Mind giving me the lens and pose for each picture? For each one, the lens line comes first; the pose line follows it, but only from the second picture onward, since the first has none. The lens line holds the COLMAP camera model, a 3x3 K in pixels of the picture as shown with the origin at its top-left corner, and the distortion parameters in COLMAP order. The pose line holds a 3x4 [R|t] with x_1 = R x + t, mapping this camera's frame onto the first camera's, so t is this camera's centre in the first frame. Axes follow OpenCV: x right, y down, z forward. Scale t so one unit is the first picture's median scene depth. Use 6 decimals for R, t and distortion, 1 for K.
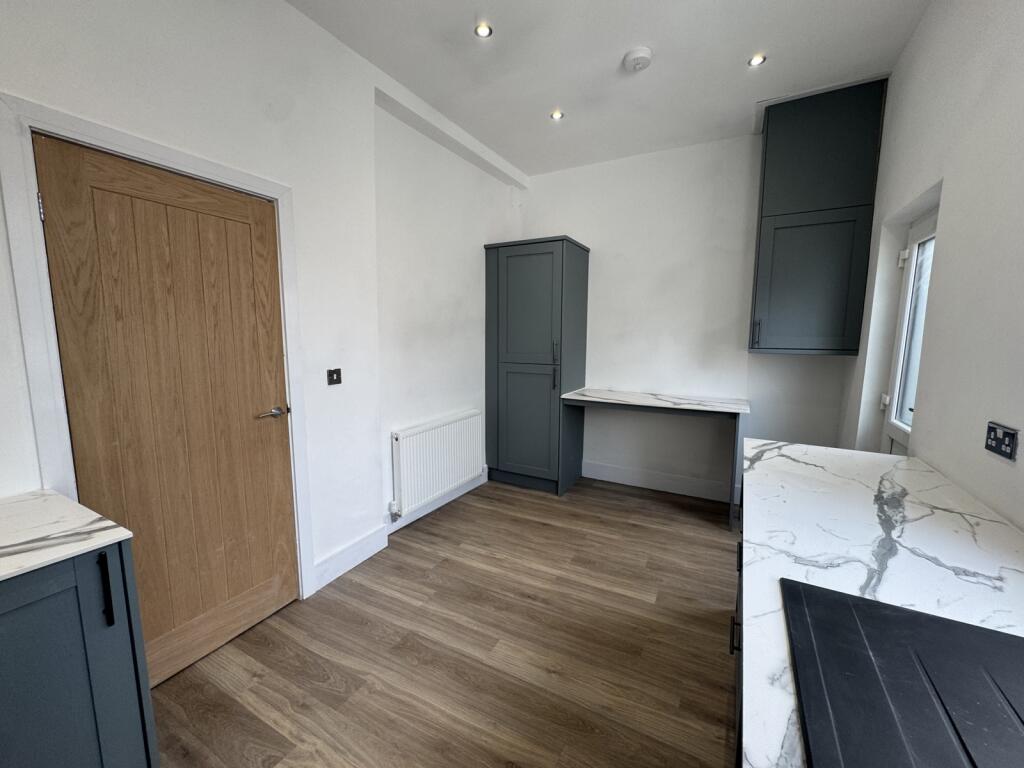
lens RADIAL K [[408.4, 0, 513.1], [0, 408.4, 383.9], [0, 0, 1]] dist [-0.007806, 0.003003]
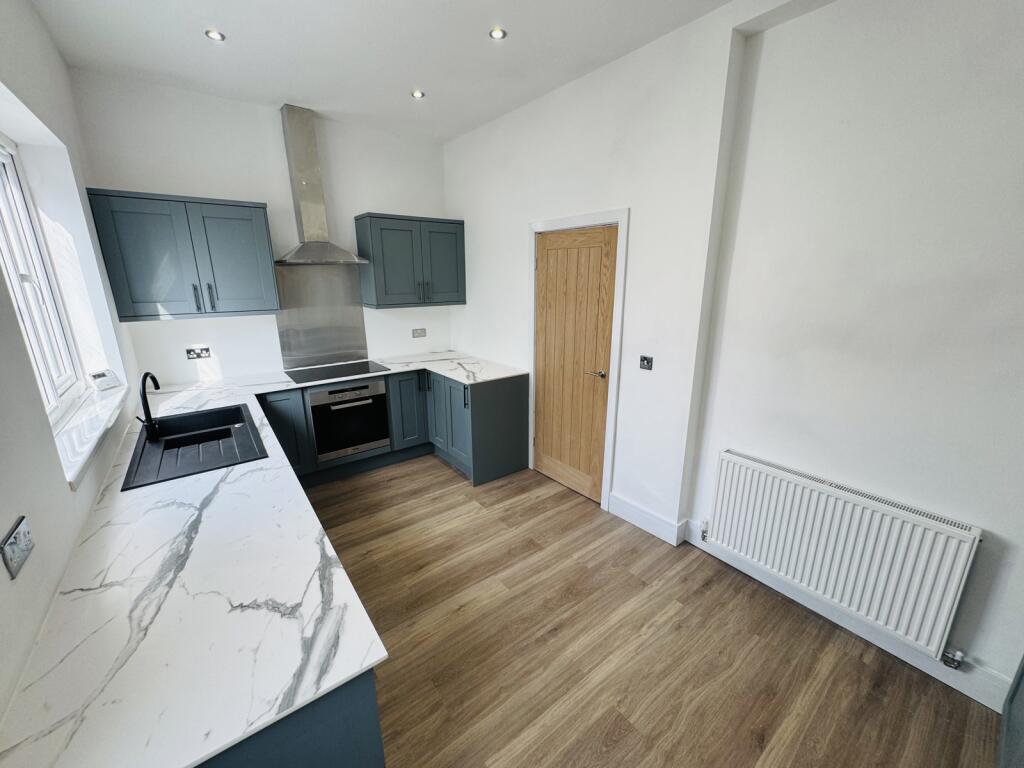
lens RADIAL K [[408.4, 0, 513.1], [0, 408.4, 383.9], [0, 0, 1]] dist [-0.007806, 0.003003]
pose [[-0.397491, 0.234331, -0.887181, 0.881048], [-0.111990, 0.947227, 0.300366, -0.313990], [0.910747, 0.218748, -0.350271, 1.278707]]
